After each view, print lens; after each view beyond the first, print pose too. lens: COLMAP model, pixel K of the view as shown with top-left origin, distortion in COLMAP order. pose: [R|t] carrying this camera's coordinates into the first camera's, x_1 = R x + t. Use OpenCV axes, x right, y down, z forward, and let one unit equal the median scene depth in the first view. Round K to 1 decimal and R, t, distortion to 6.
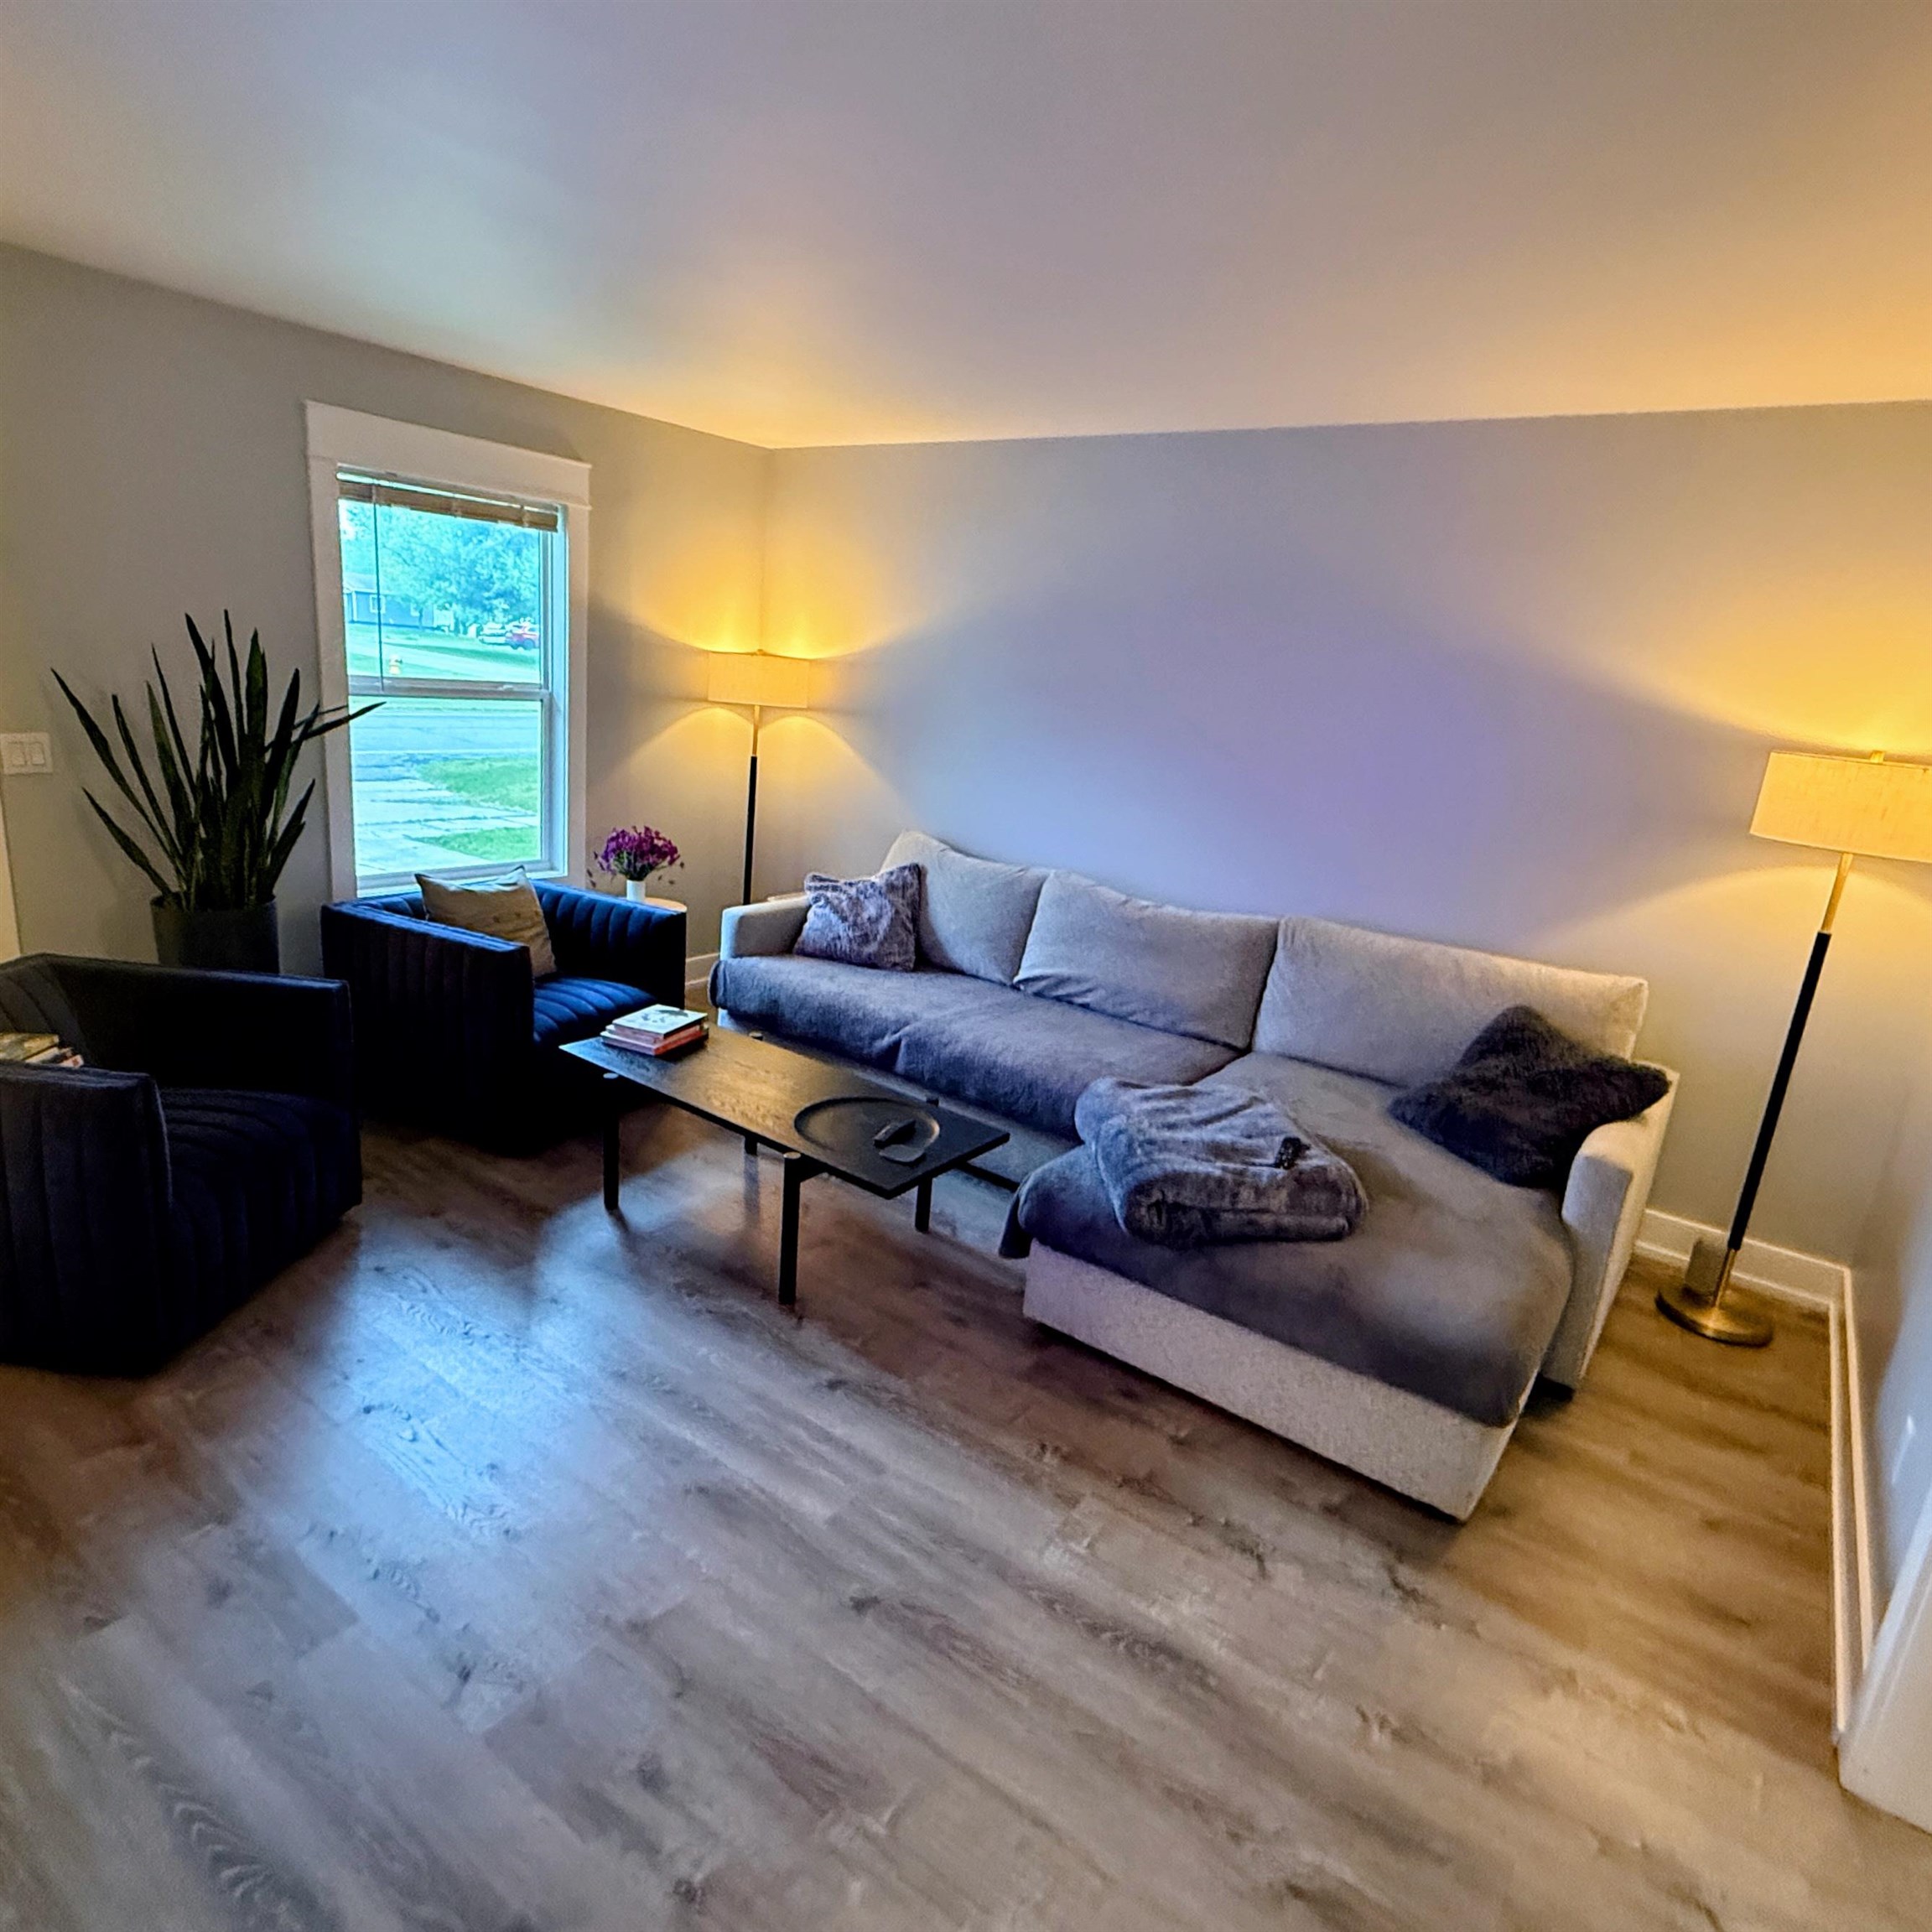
lens RADIAL K [[1164.5, 0, 966.0], [0, 1164.5, 966.0], [0, 0, 1]] dist [-0.005986, -0.002166]
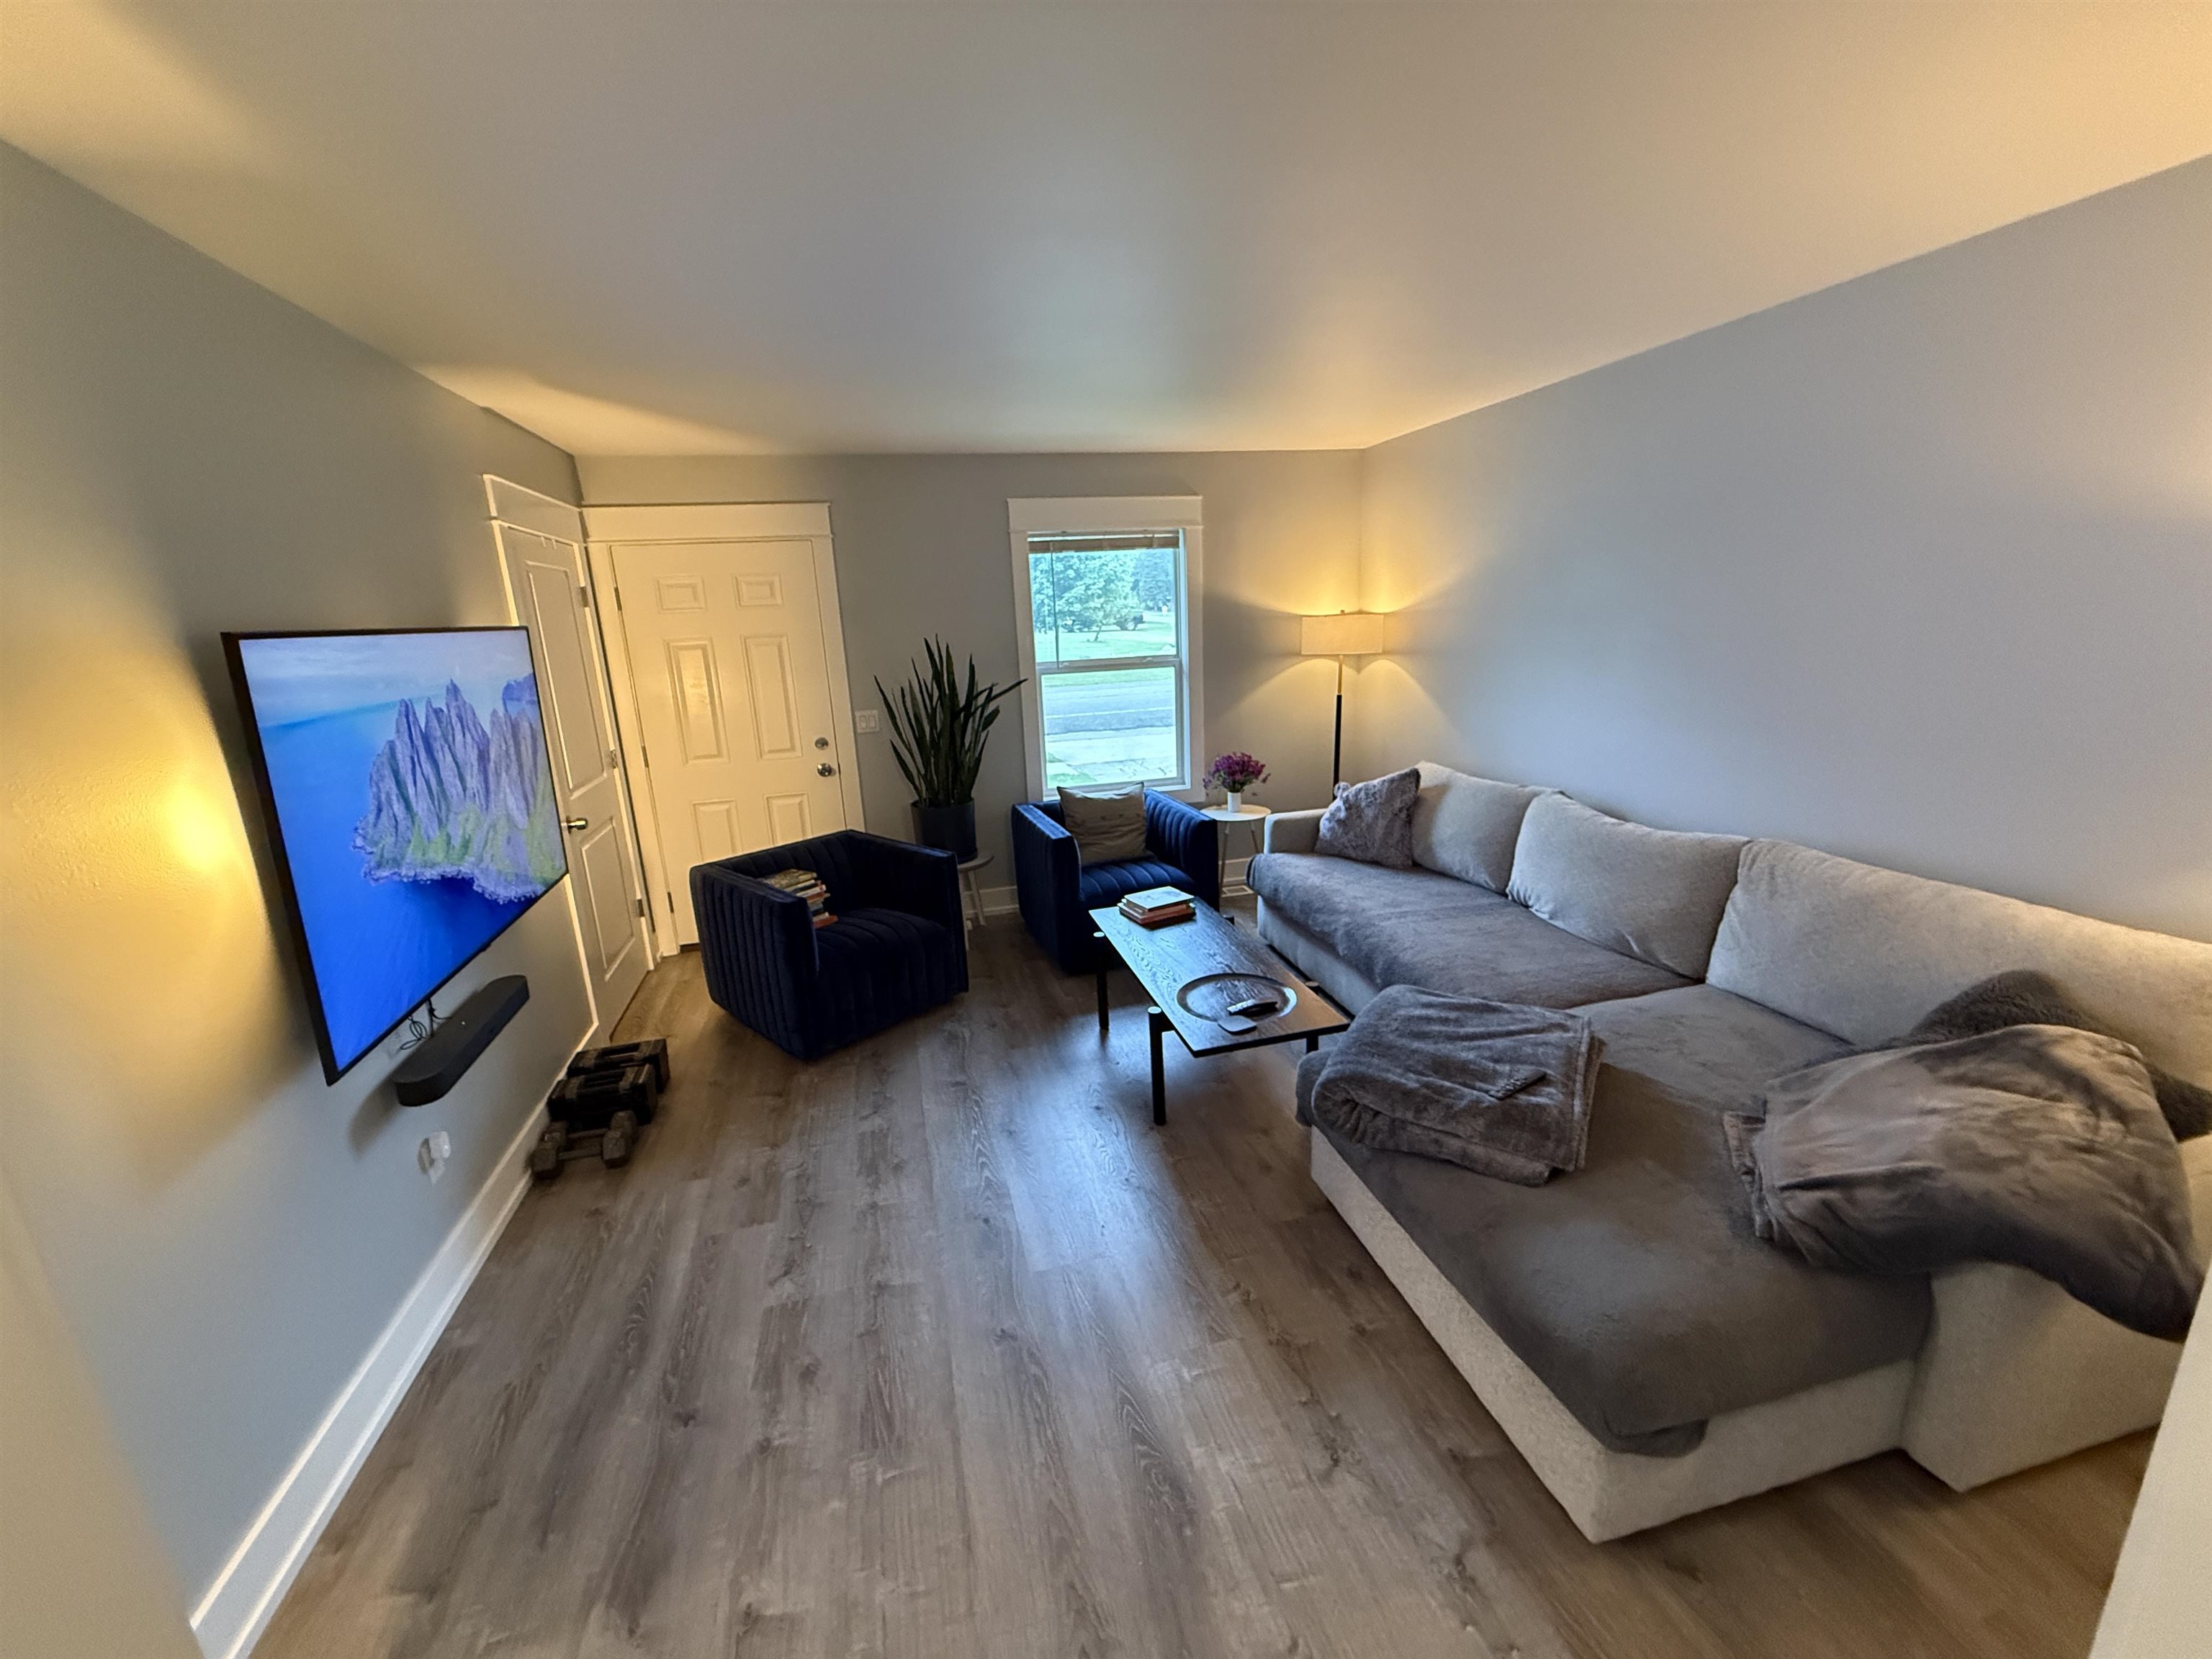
lens RADIAL K [[890.5, 0, 1106.0], [0, 890.5, 829.5], [0, 0, 1]] dist [-0.004336, -0.000164]
pose [[0.757302, 0.037867, -0.651966, 0.350546], [-0.056066, 0.998402, -0.007135, -0.018265], [0.650654, 0.041957, 0.758214, 0.148491]]
